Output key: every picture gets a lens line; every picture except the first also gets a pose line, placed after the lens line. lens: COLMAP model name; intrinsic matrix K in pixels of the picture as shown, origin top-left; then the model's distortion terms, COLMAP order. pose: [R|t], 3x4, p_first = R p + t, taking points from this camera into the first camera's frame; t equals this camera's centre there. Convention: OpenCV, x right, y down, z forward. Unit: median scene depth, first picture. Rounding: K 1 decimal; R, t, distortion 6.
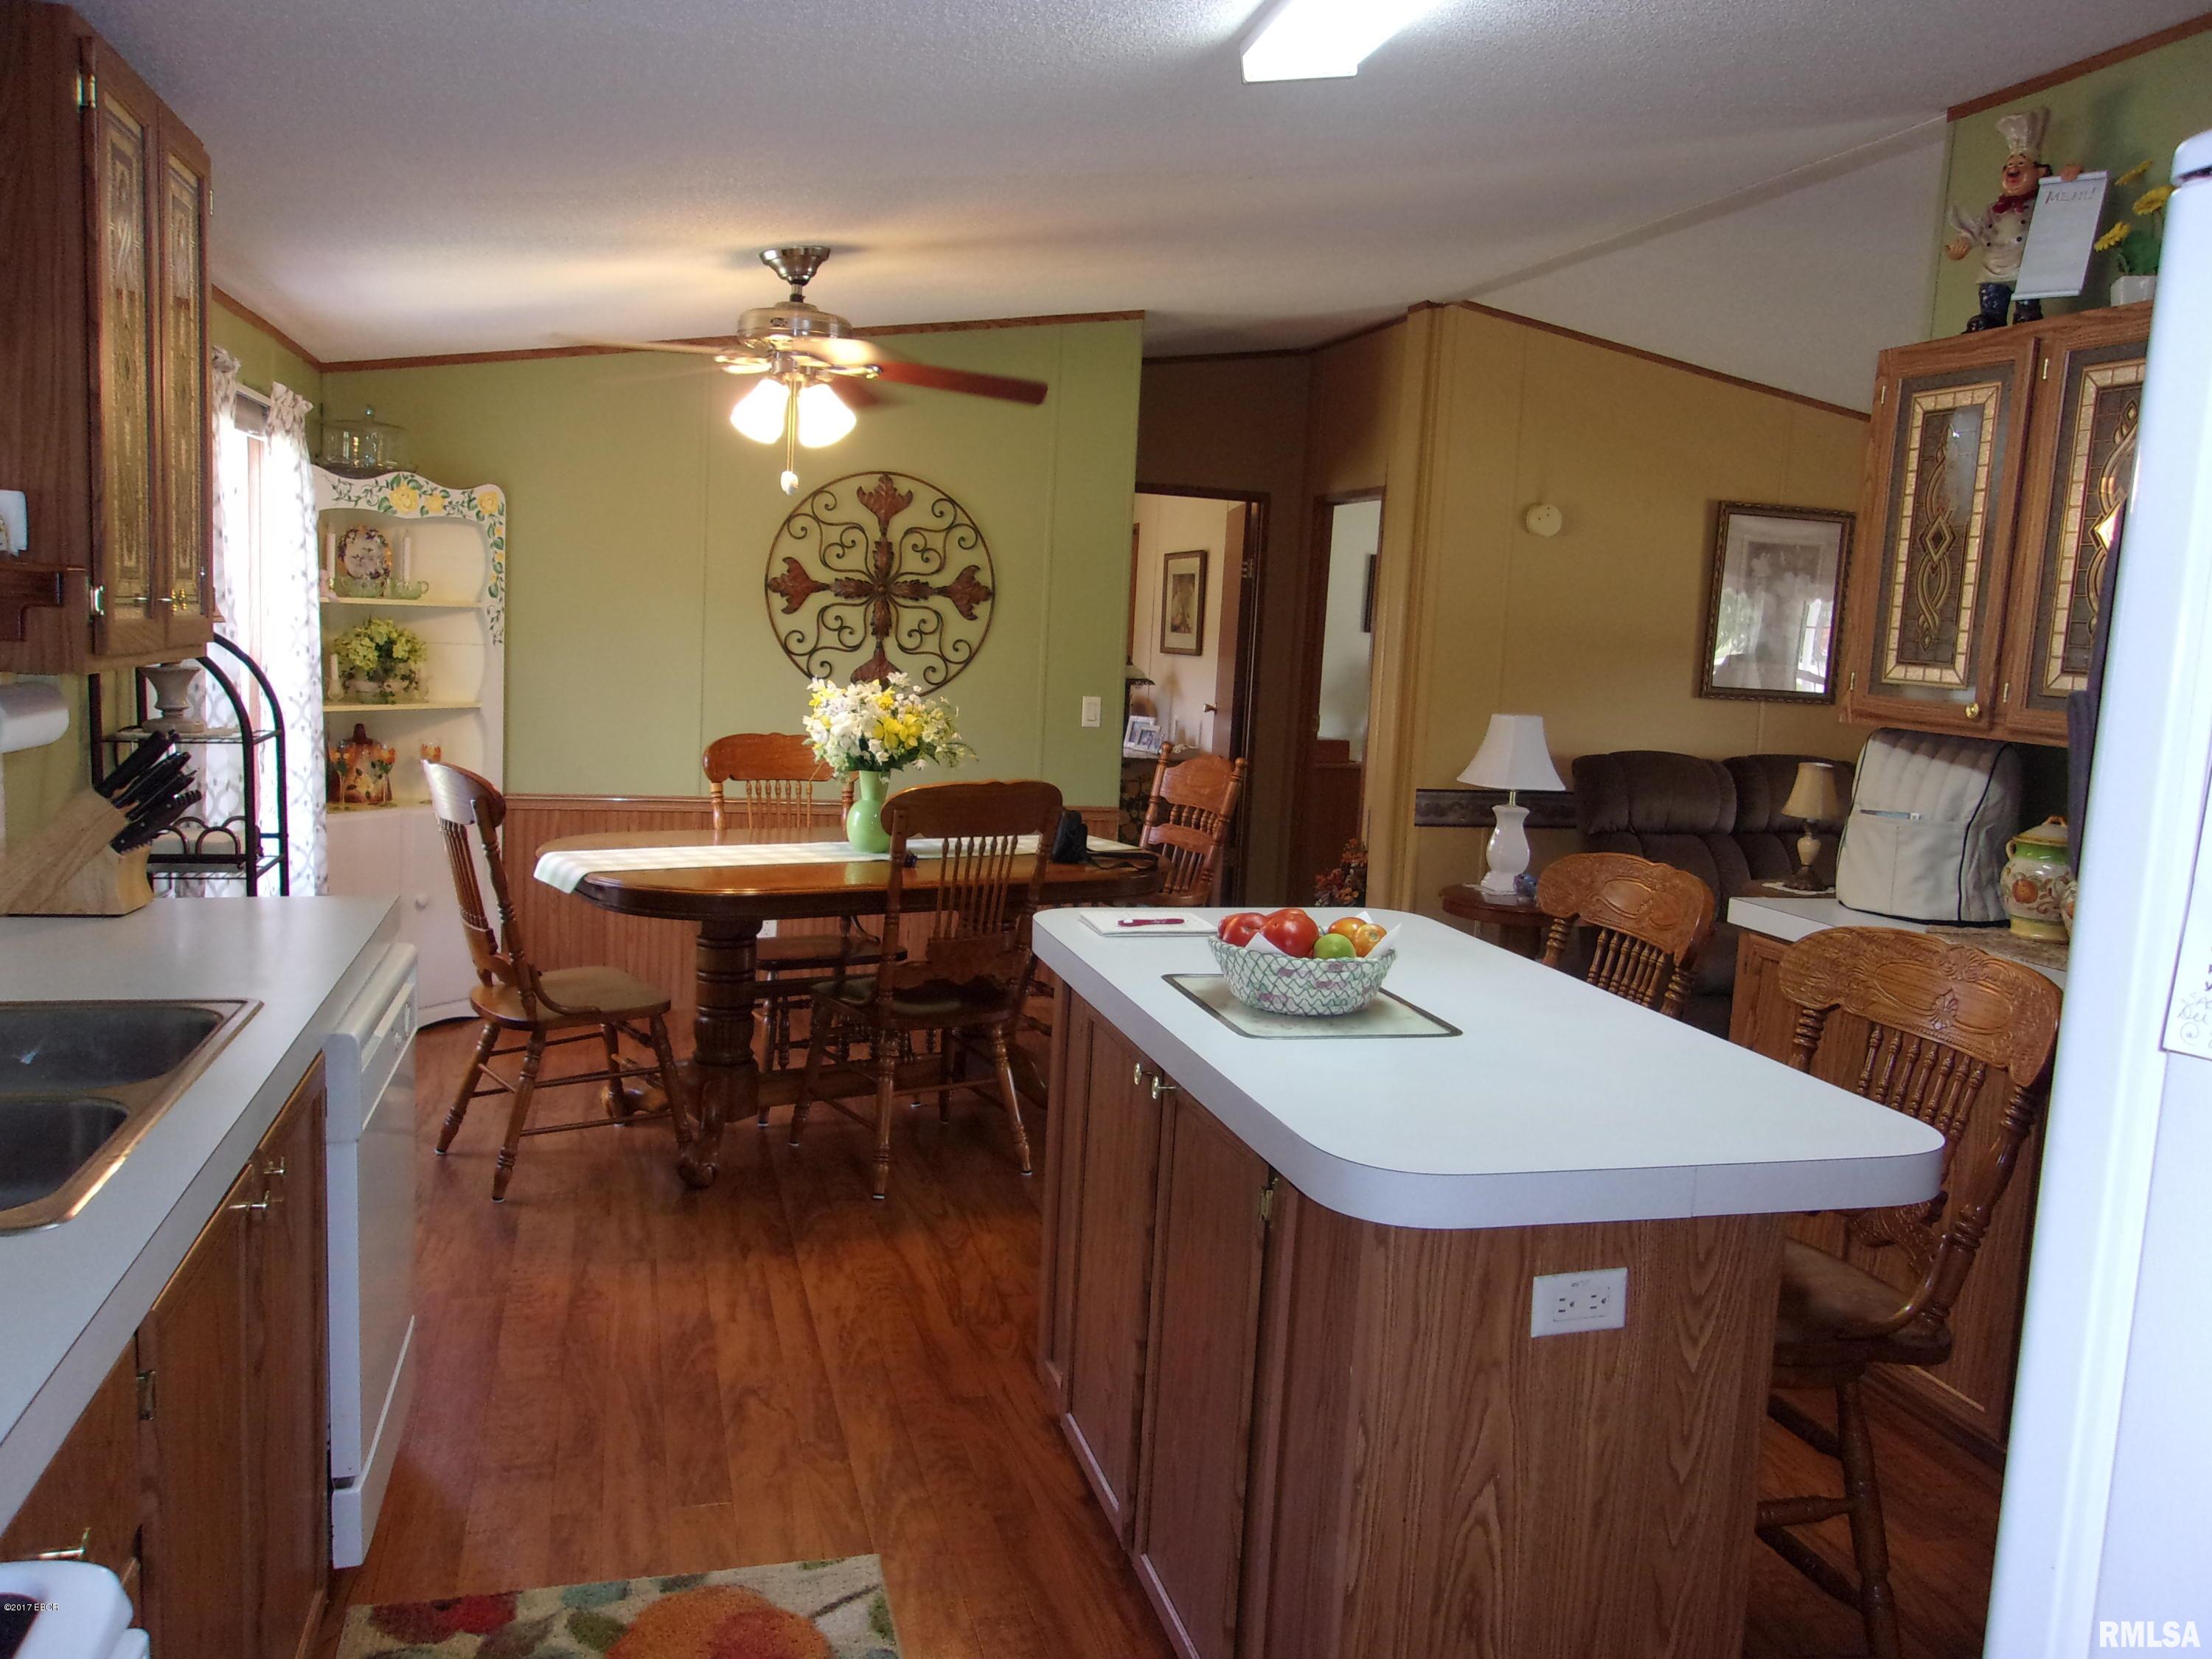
lens RADIAL K [[1729.1, 0, 1111.4], [0, 1729.1, 825.6], [0, 0, 1]] dist [-0.017711, 0.035729]
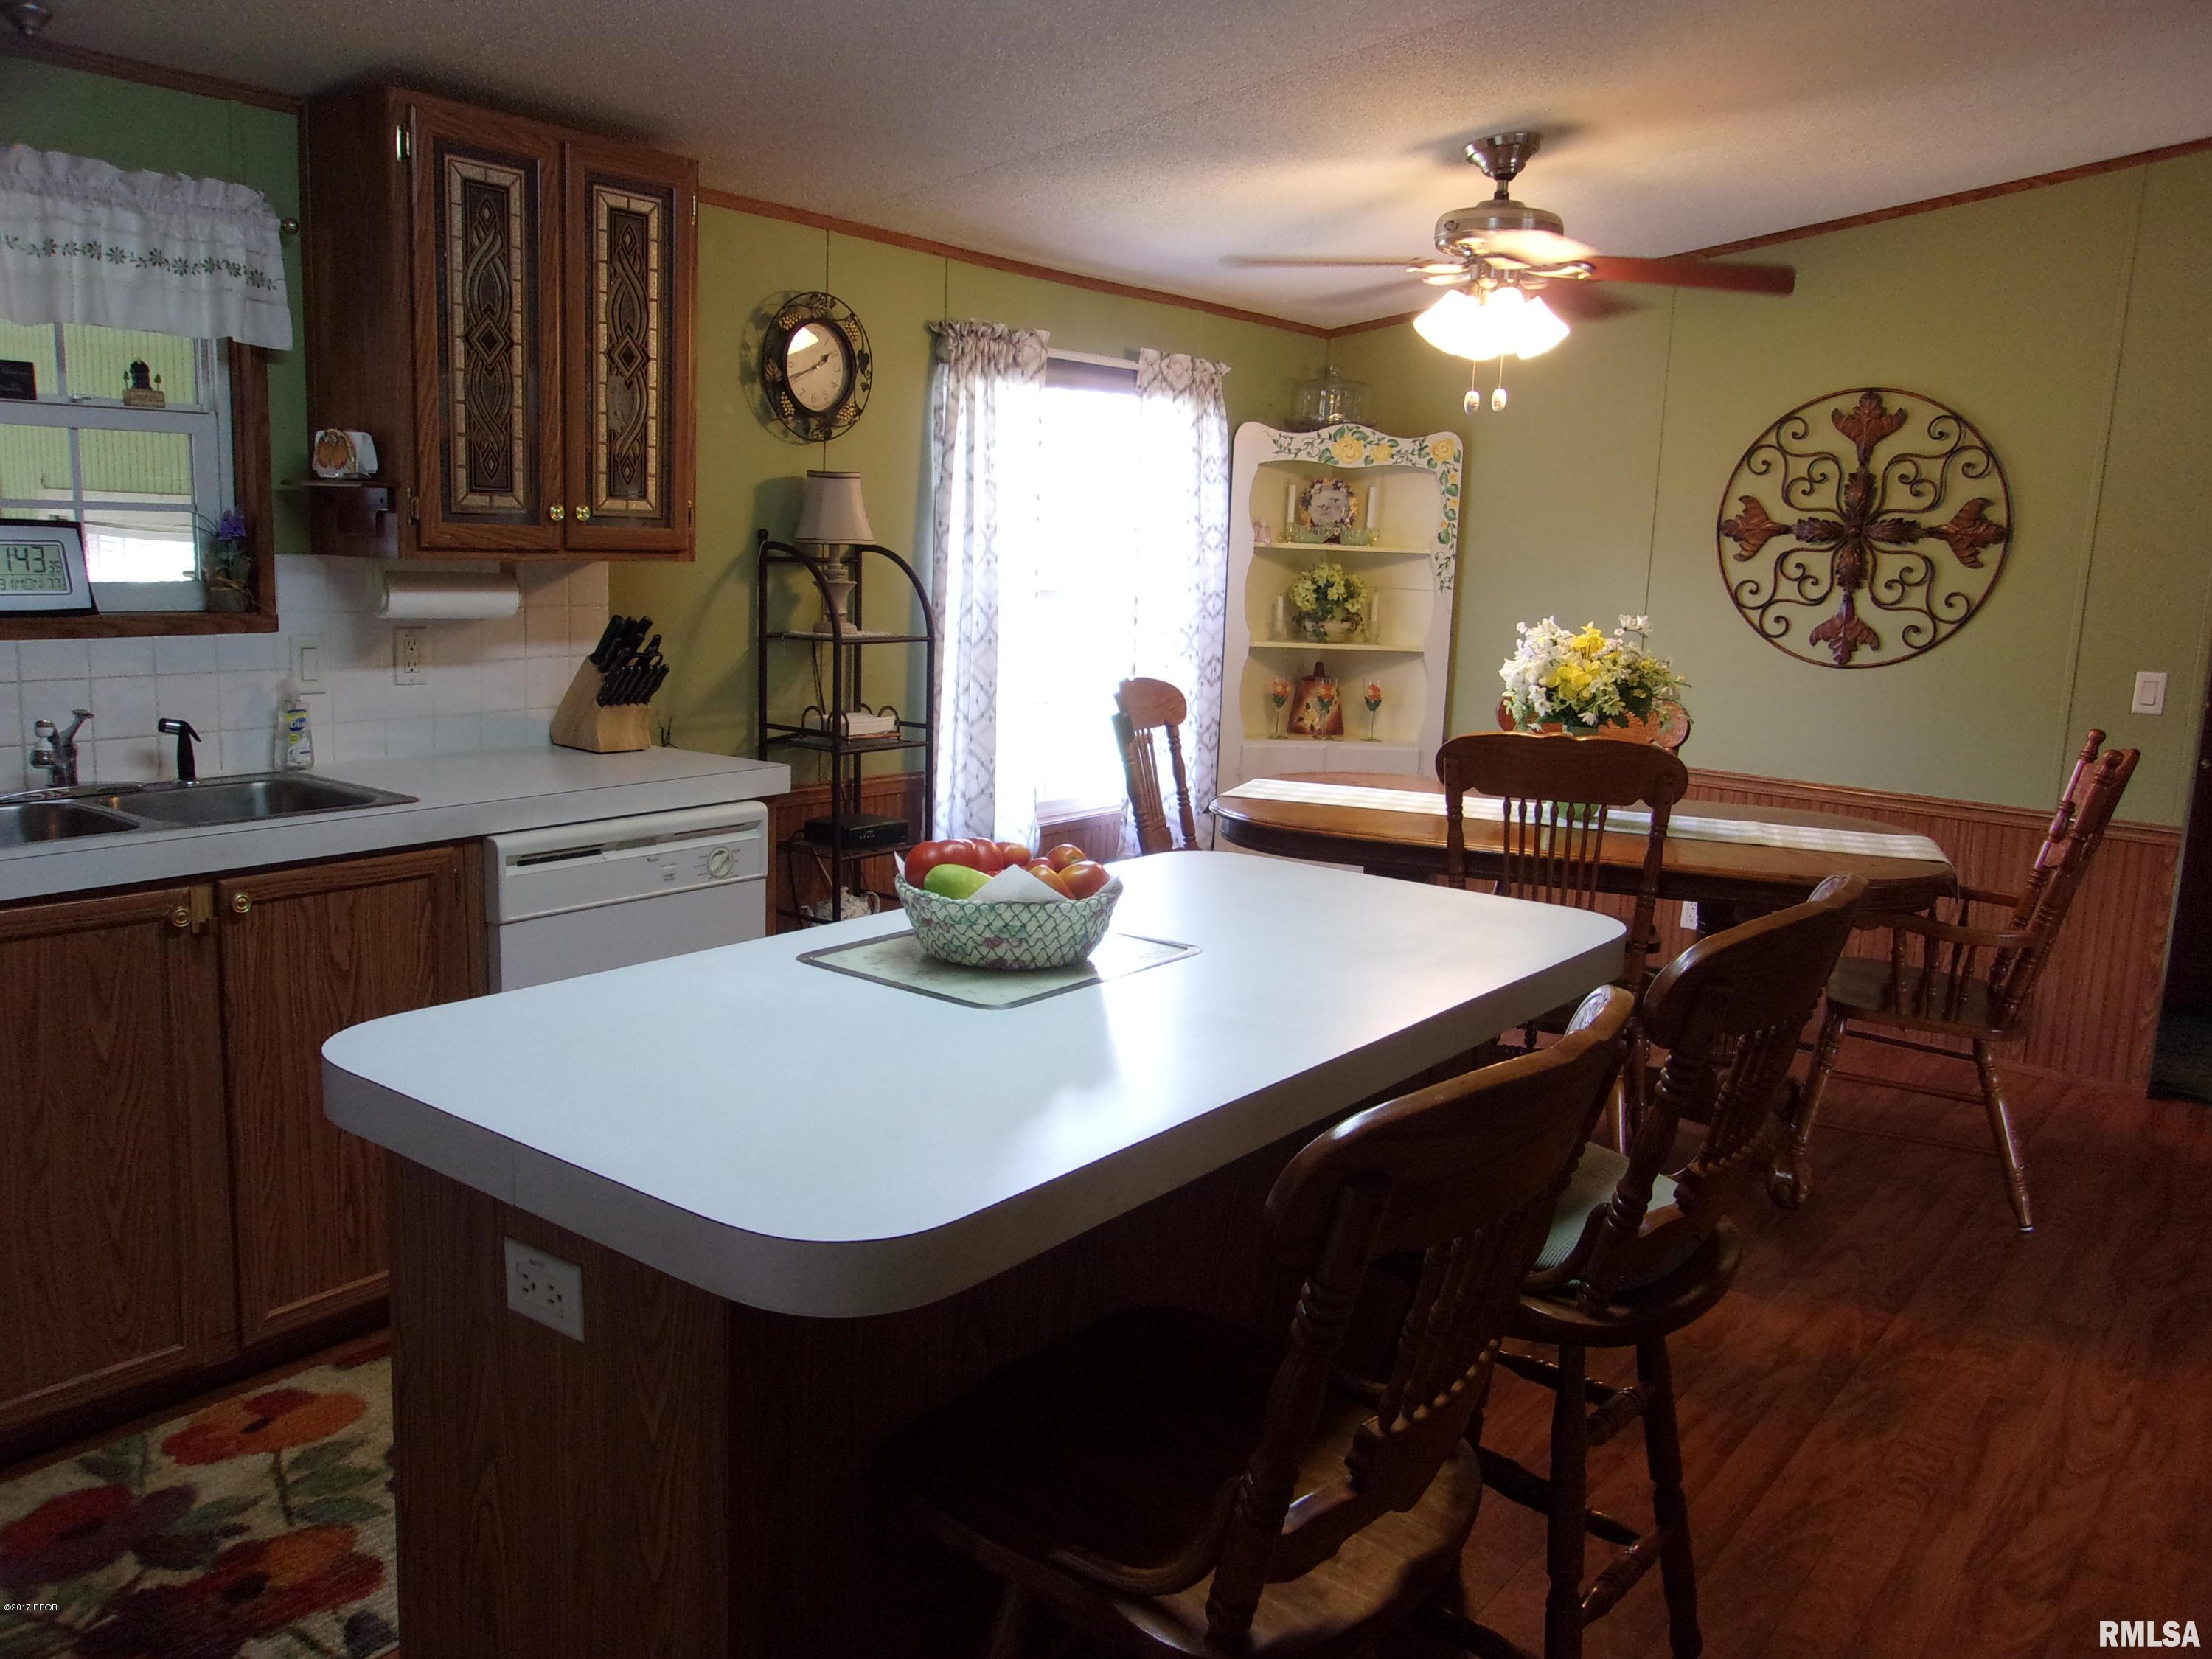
lens RADIAL K [[1729.1, 0, 1104.1], [0, 1729.1, 830.0], [0, 0, 1]] dist [-0.017711, 0.035729]
pose [[0.617575, 0.113577, -0.778268, 0.310277], [-0.107571, 0.992417, 0.059468, -0.004089], [0.779121, 0.046993, 0.625110, 0.205679]]
